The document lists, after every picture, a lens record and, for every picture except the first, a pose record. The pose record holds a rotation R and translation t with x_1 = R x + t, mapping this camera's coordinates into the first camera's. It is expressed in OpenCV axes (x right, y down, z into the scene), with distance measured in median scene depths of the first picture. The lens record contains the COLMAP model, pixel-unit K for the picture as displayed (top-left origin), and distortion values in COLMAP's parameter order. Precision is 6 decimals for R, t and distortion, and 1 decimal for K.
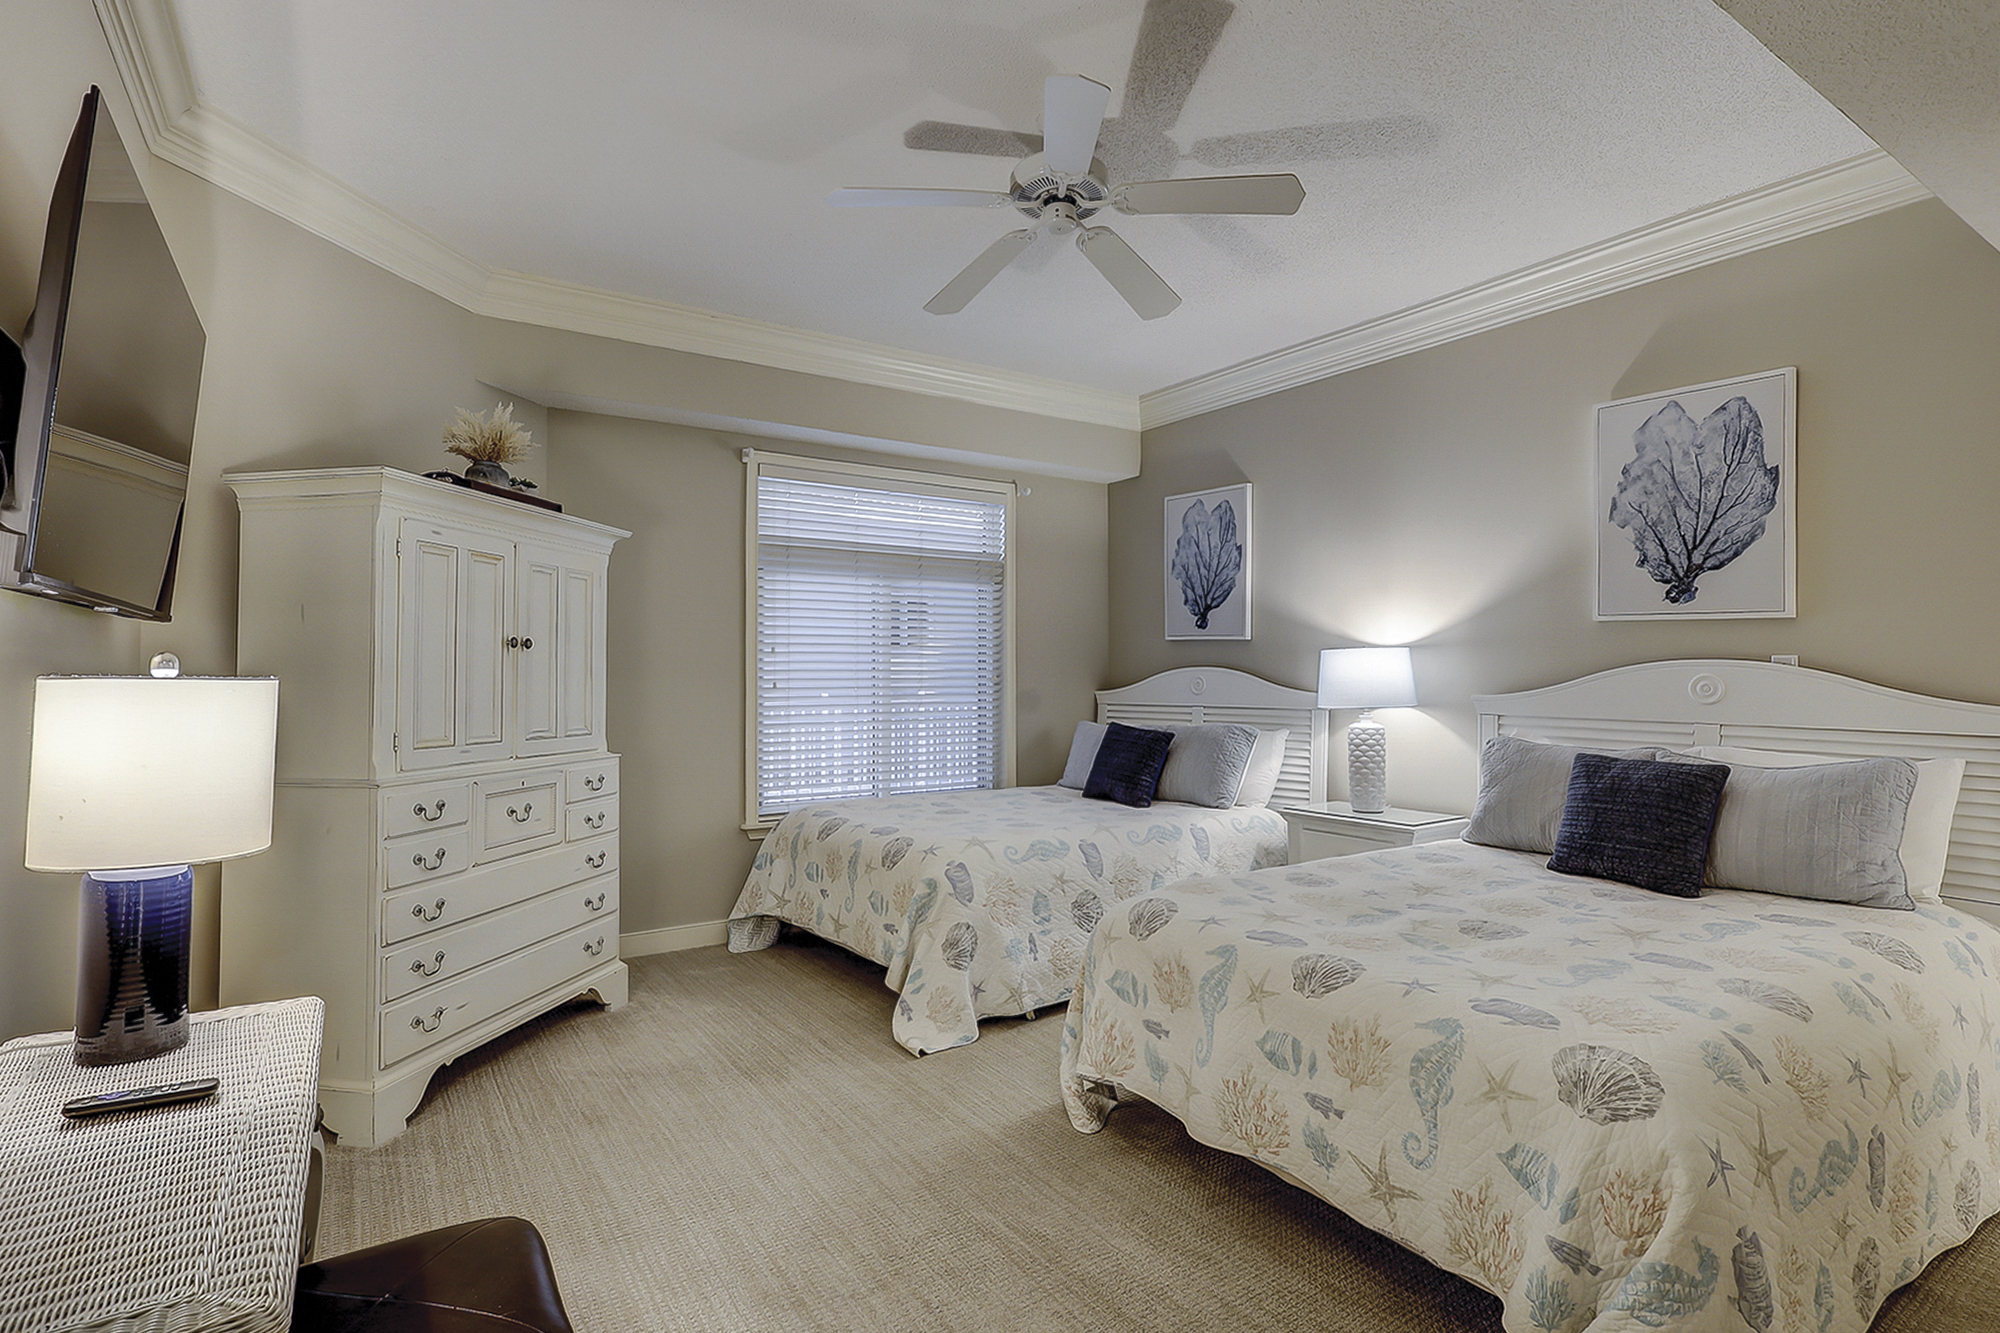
lens RADIAL K [[987.3, 0, 980.0], [0, 987.3, 657.9], [0, 0, 1]] dist [-0.004135, -0.000596]
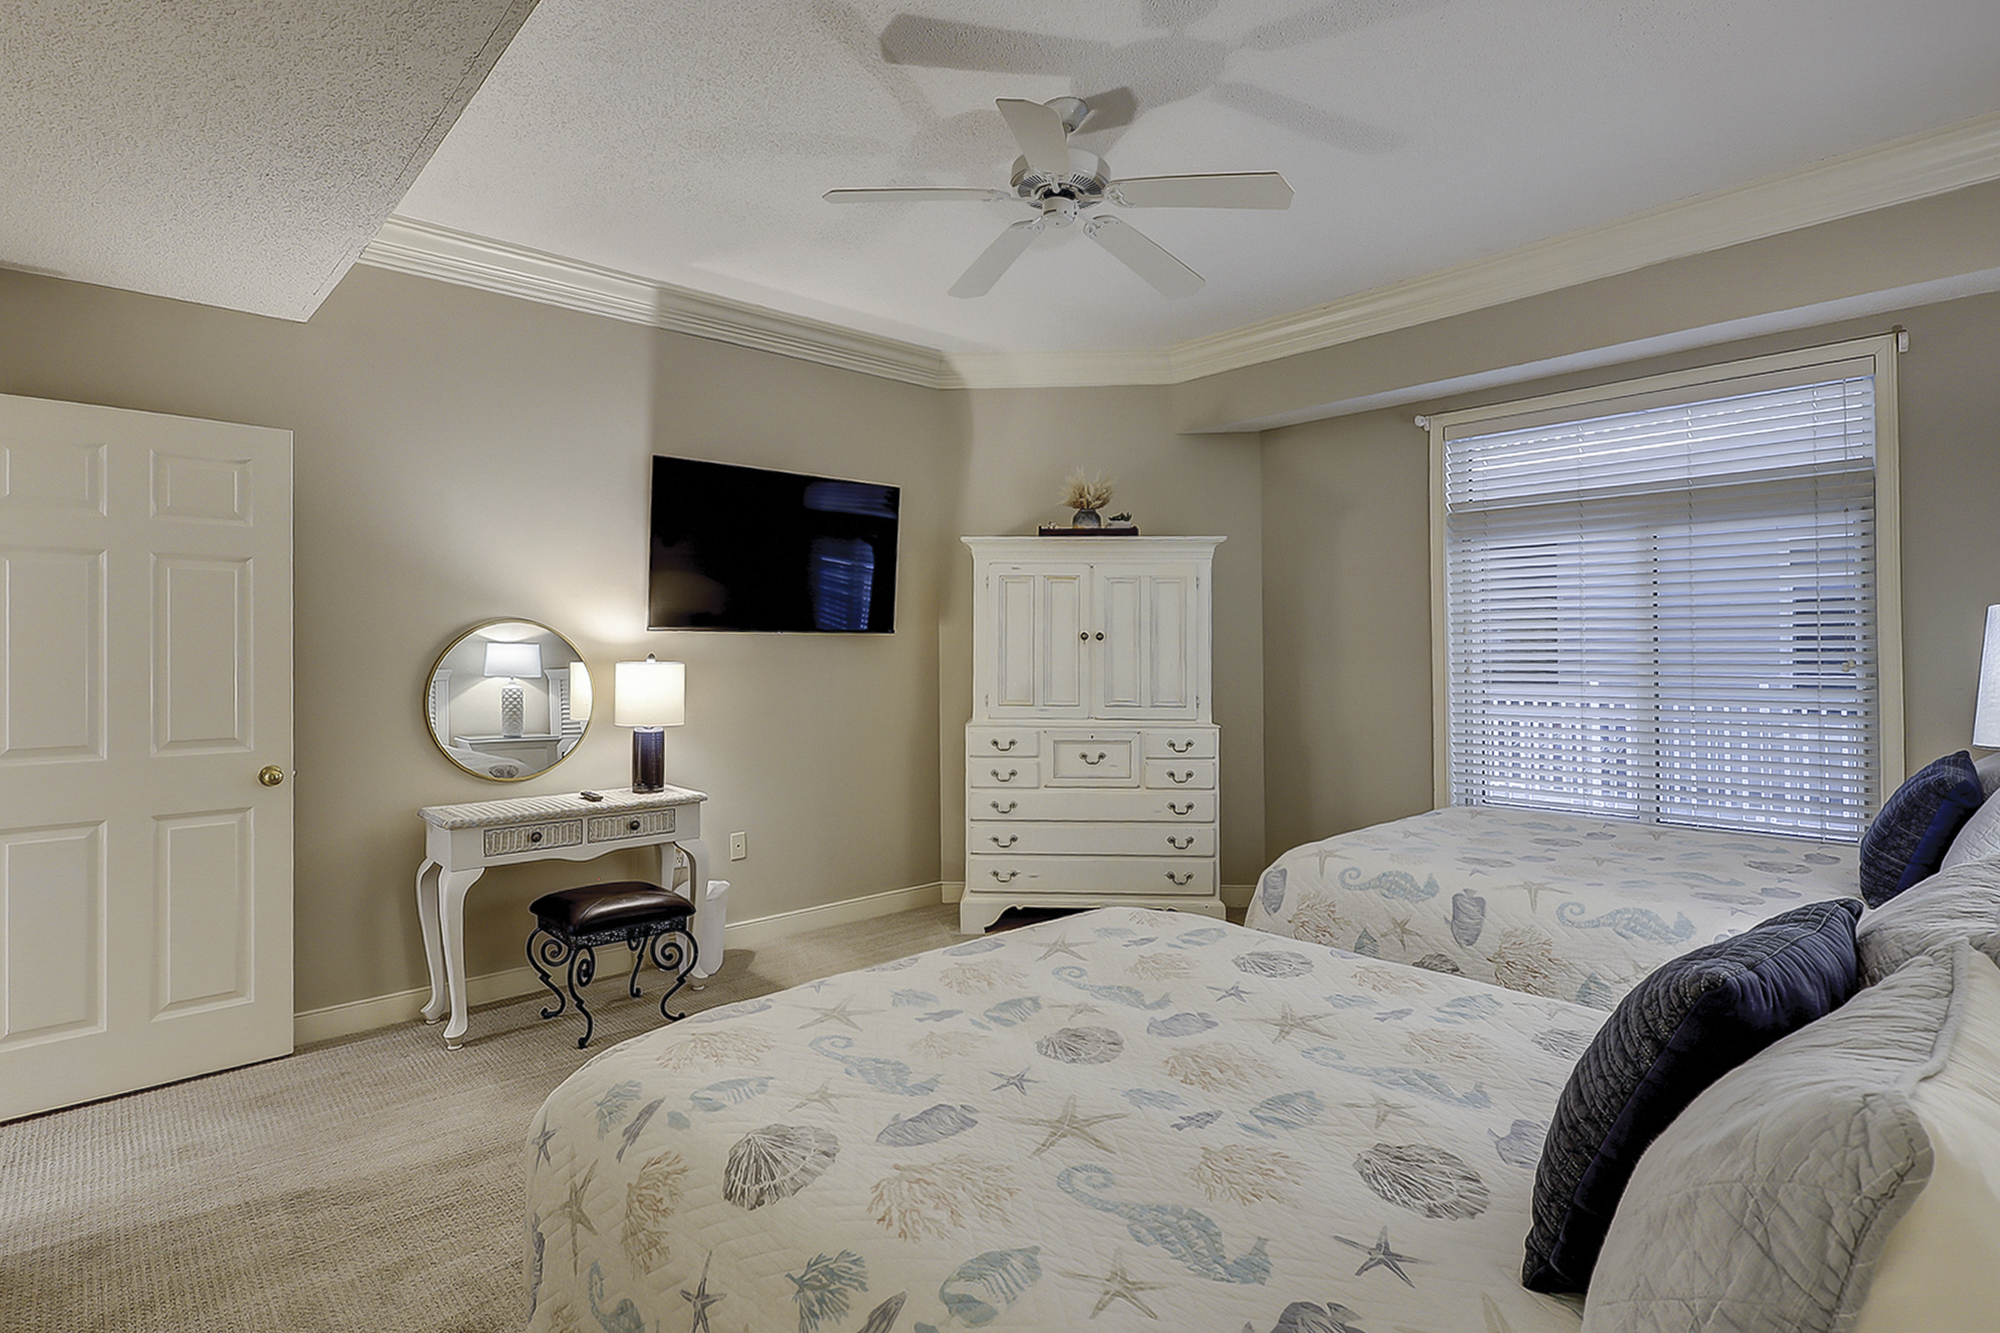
lens RADIAL K [[987.3, 0, 980.0], [0, 987.3, 657.9], [0, 0, 1]] dist [-0.004135, -0.000596]
pose [[0.157570, 0.004199, -0.987499, 0.858657], [0.019851, 0.999775, 0.007419, 0.001800], [0.987308, -0.020772, 0.157451, 0.604486]]
